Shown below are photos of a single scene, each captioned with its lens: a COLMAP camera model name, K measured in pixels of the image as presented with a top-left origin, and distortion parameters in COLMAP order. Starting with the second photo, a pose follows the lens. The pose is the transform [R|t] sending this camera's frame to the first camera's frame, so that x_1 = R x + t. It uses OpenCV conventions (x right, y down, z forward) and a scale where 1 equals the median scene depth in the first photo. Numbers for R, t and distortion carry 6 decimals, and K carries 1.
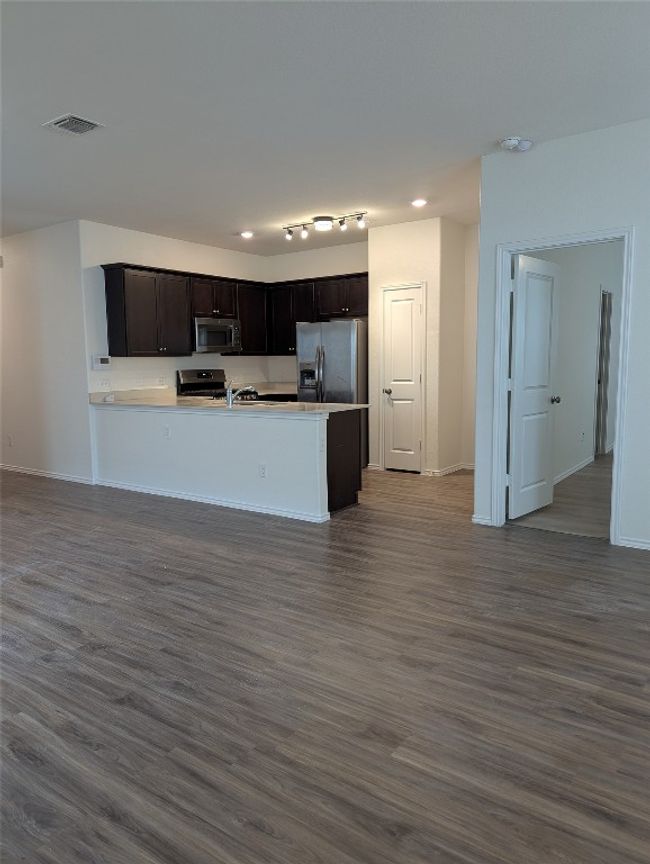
lens RADIAL K [[597.3, 0, 322.5], [0, 597.3, 433.5], [0, 0, 1]] dist [-0.009262, -0.003601]
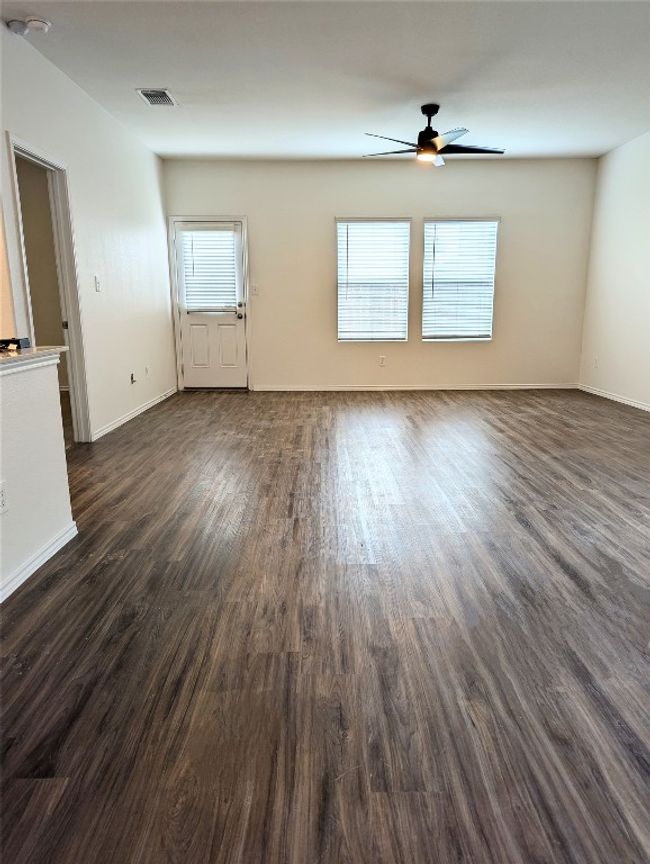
lens RADIAL K [[597.3, 0, 323.8], [0, 597.3, 431.5], [0, 0, 1]] dist [-0.009262, -0.003601]
pose [[-0.573354, -0.152063, 0.805073, -1.147580], [0.121593, 0.955951, 0.267156, -0.153390], [-0.810235, 0.251066, -0.529608, 1.980040]]
